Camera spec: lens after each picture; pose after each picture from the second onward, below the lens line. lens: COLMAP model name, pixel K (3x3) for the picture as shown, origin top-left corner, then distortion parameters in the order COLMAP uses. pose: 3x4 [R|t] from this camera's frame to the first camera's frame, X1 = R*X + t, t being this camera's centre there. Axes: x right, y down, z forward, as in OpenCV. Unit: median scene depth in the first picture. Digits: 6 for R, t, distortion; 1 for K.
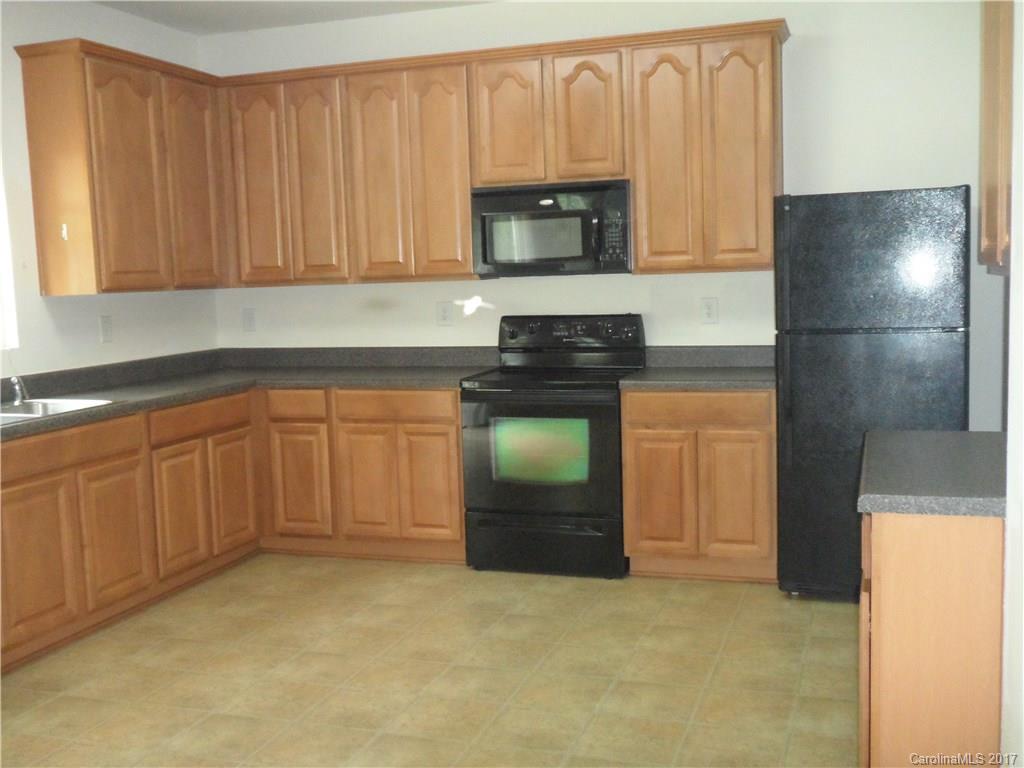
lens RADIAL K [[1101.4, 0, 510.7], [0, 1101.4, 383.4], [0, 0, 1]] dist [-0.015504, 0.000000]
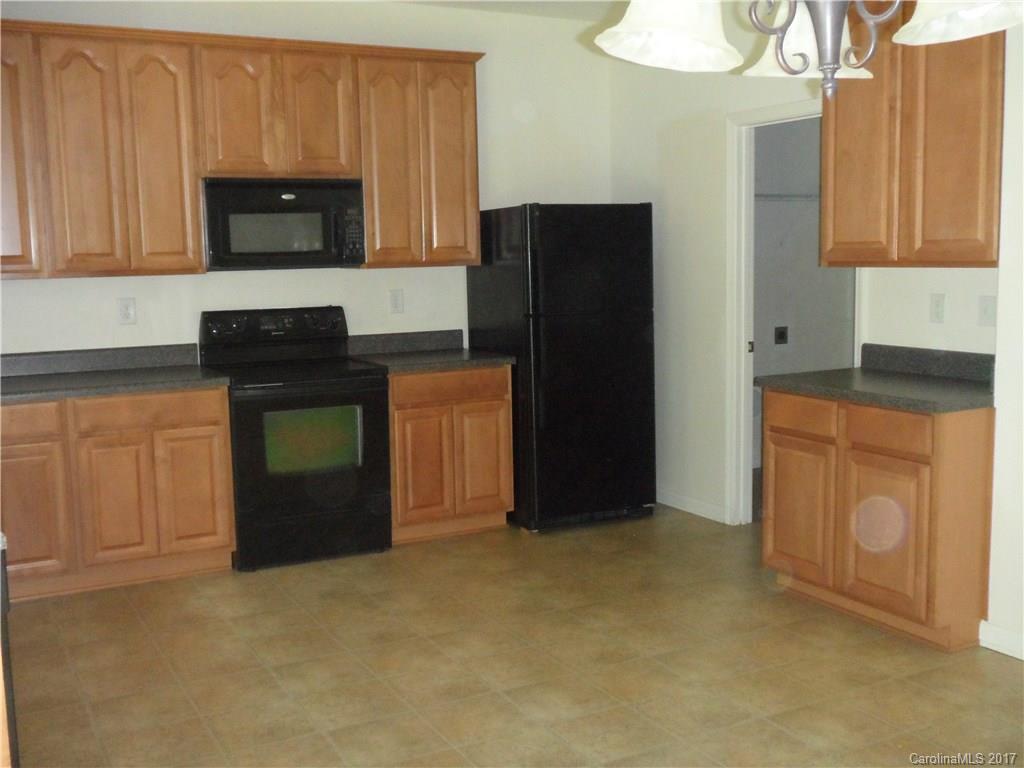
lens RADIAL K [[1101.4, 0, 479.6], [0, 1101.4, 389.9], [0, 0, 1]] dist [-0.015504, 0.000000]
pose [[0.688735, -0.073271, 0.721301, -0.590037], [0.075059, 0.996740, 0.029581, -0.004091], [-0.721117, 0.033767, 0.691990, 0.179804]]
